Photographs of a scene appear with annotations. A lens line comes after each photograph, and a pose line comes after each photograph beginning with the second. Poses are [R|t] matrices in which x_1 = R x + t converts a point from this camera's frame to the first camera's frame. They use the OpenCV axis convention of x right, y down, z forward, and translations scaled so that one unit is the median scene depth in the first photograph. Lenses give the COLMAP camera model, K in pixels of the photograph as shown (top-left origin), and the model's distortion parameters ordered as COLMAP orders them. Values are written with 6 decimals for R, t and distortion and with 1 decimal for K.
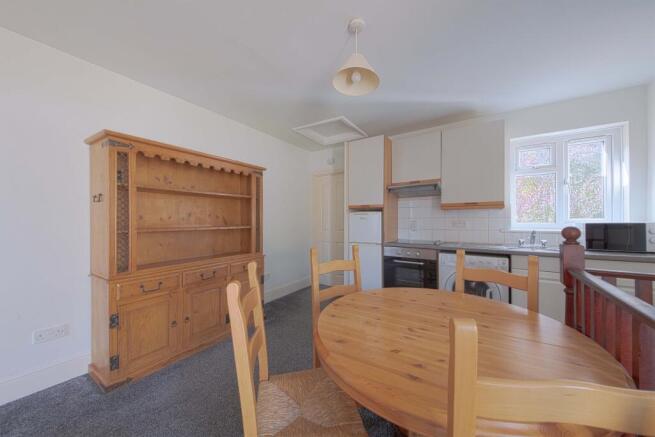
lens RADIAL K [[228.0, 0, 326.6], [0, 228.0, 221.6], [0, 0, 1]] dist [0.000203, 0.000001]
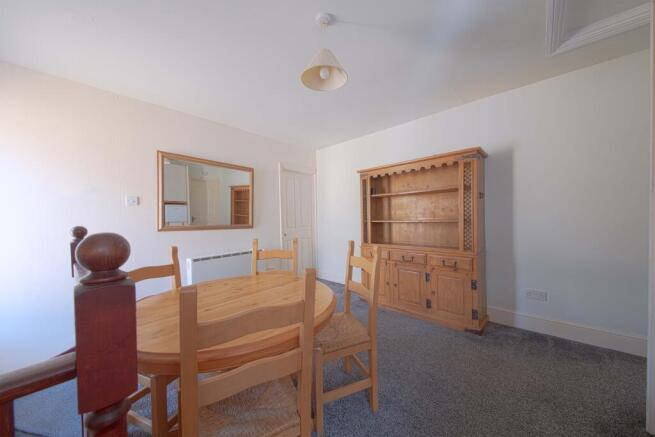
lens RADIAL K [[215.7, 0, 330.3], [0, 215.7, 220.4], [0, 0, 1]] dist [-0.026637, 0.000004]
pose [[-0.151580, 0.007712, -0.988415, 0.632116], [0.009478, 0.999935, 0.006348, 0.015359], [0.988400, -0.008406, -0.151643, 0.684623]]
